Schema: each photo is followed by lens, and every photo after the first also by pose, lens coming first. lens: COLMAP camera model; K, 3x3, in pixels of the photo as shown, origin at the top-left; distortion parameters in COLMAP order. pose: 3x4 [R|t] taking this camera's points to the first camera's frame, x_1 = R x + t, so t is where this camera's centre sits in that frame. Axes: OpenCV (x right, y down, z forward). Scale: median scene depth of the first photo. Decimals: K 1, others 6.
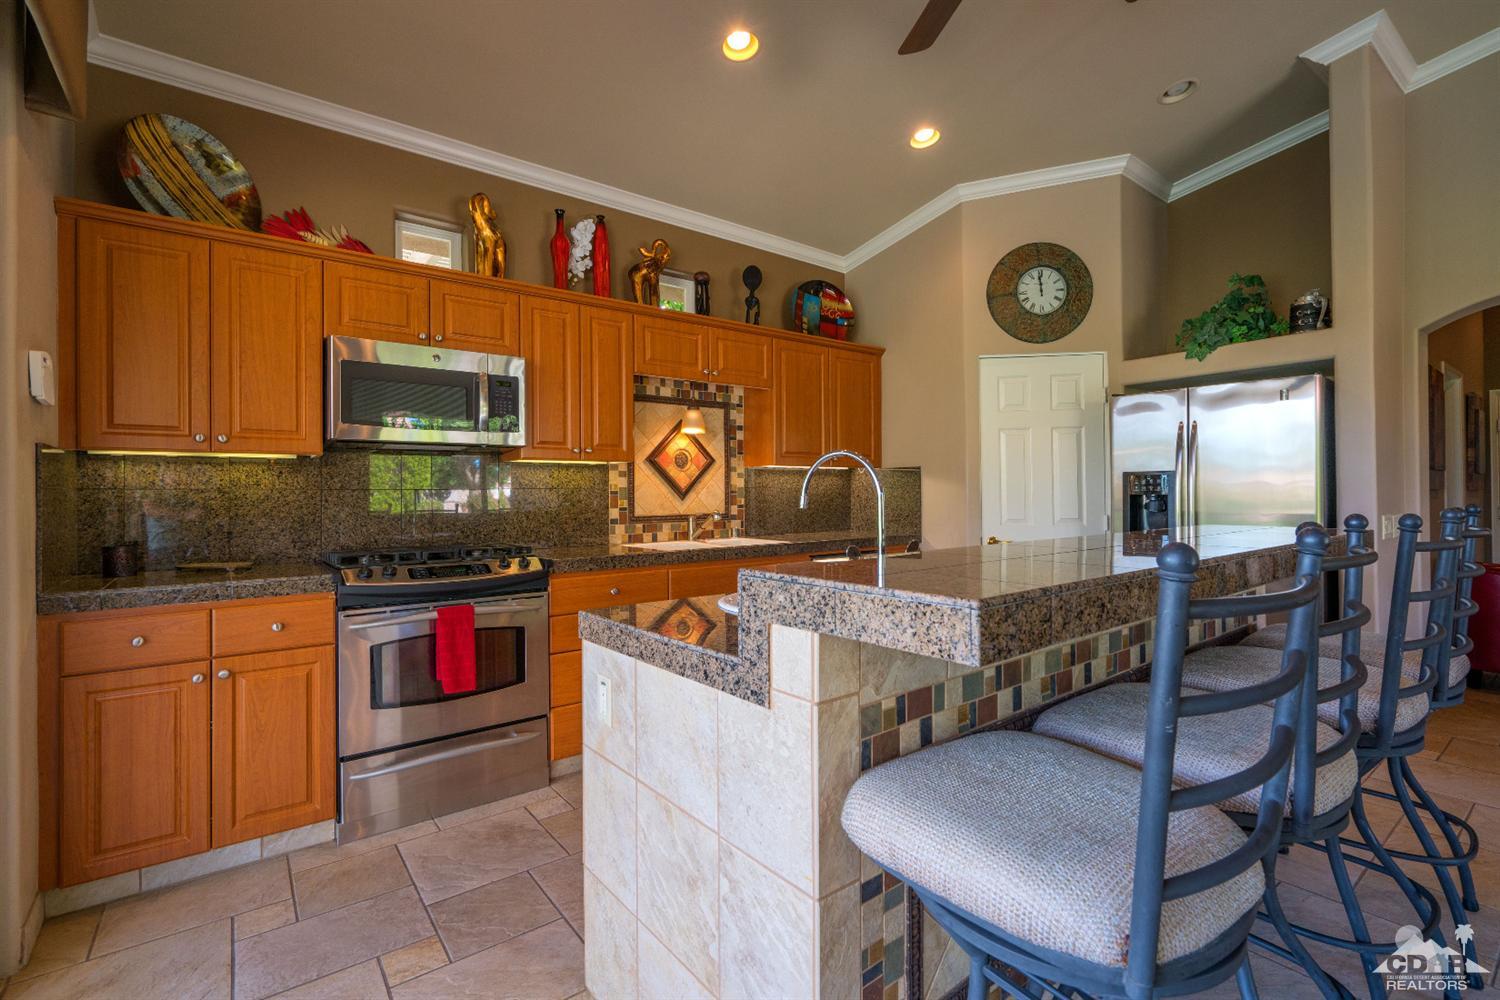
lens RADIAL K [[658.9, 0, 738.6], [0, 658.9, 479.4], [0, 0, 1]] dist [-0.005594, 0.001857]
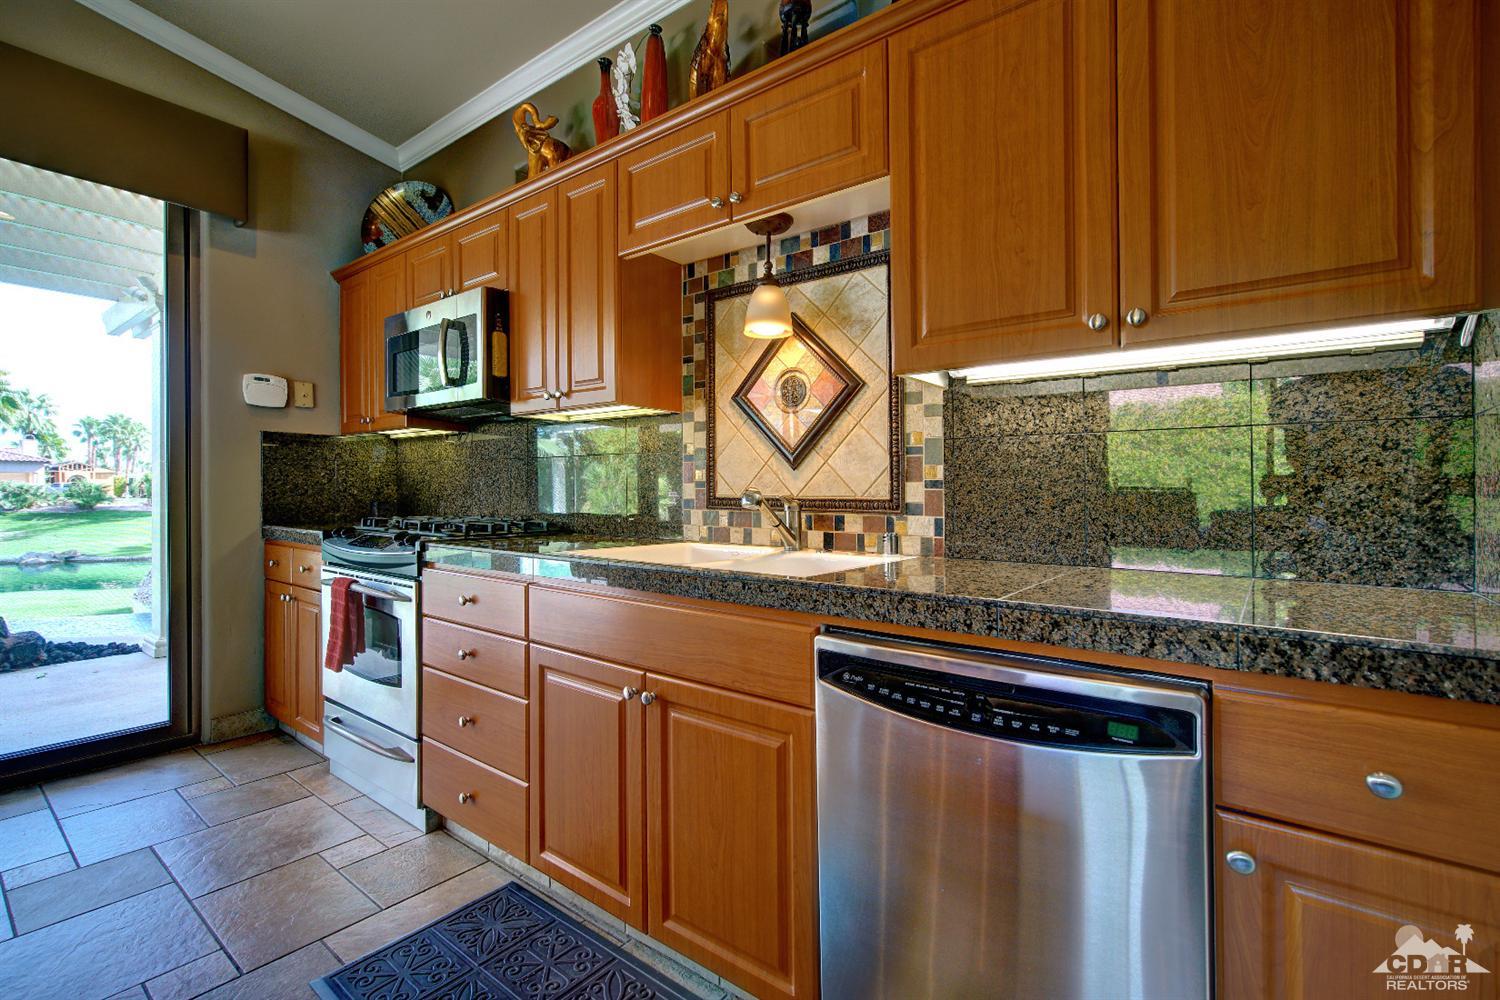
lens RADIAL K [[658.9, 0, 750.3], [0, 658.9, 498.2], [0, 0, 1]] dist [-0.005594, 0.001857]
pose [[0.294452, 0.023730, -0.955372, 0.409602], [0.013701, 0.999484, 0.029048, 0.039759], [0.955568, -0.021643, 0.293975, 0.842654]]
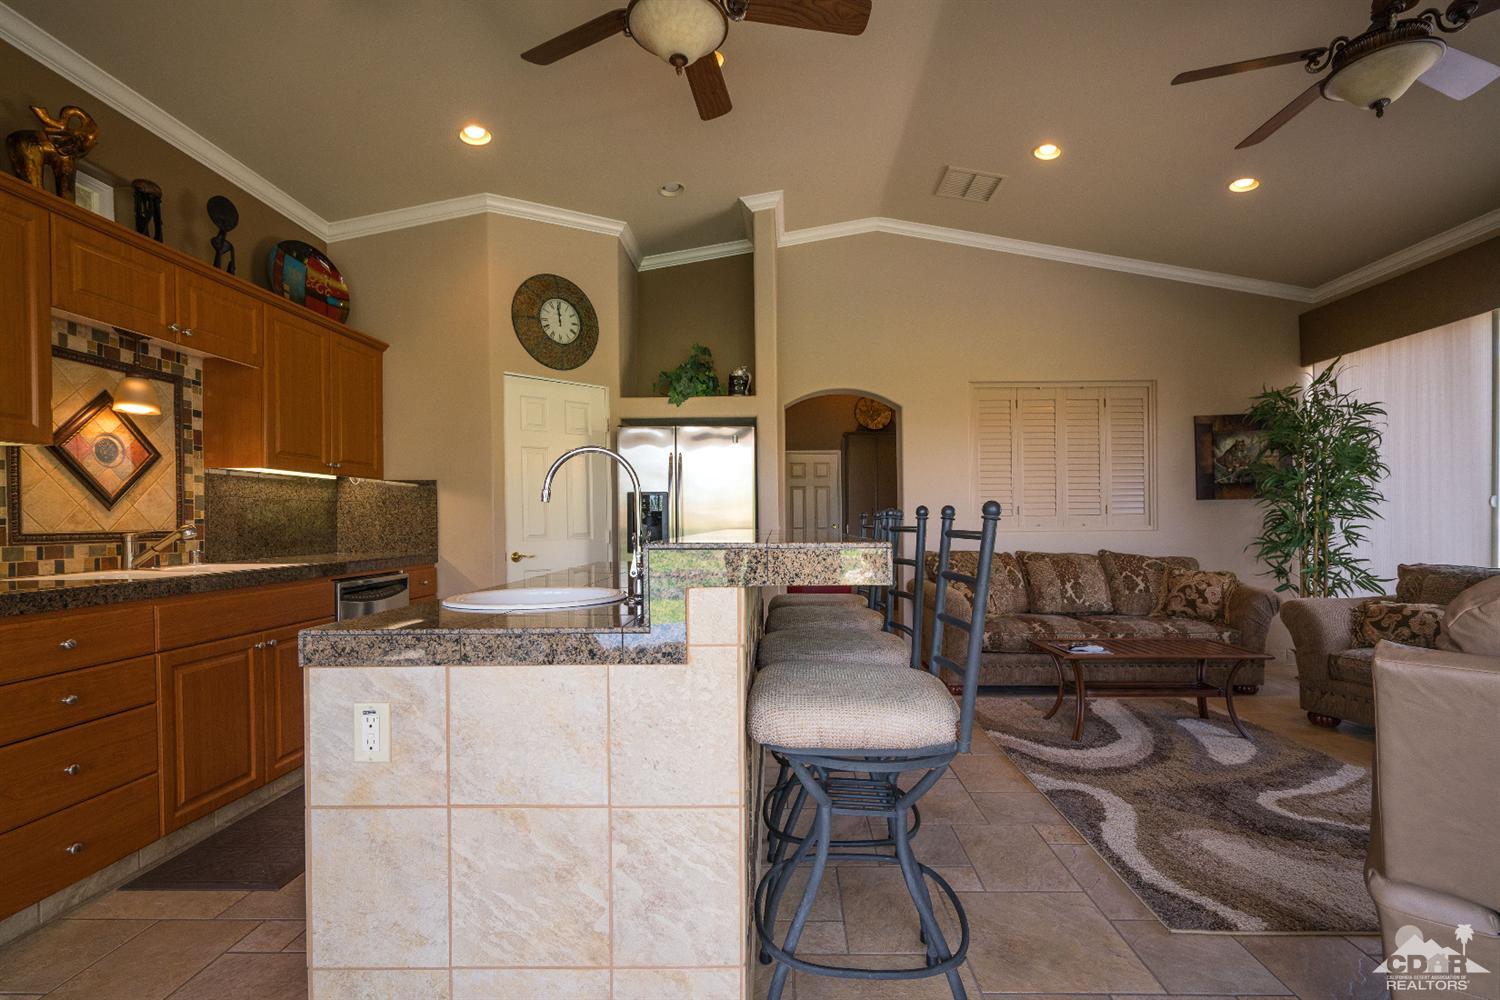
lens RADIAL K [[689.1, 0, 754.0], [0, 689.1, 515.8], [0, 0, 1]] dist [-0.013460, 0.004464]
pose [[0.617662, 0.010436, 0.786375, -0.233663], [-0.016491, 0.999864, -0.000316, 0.027333], [-0.786271, -0.012773, 0.617750, 0.054580]]
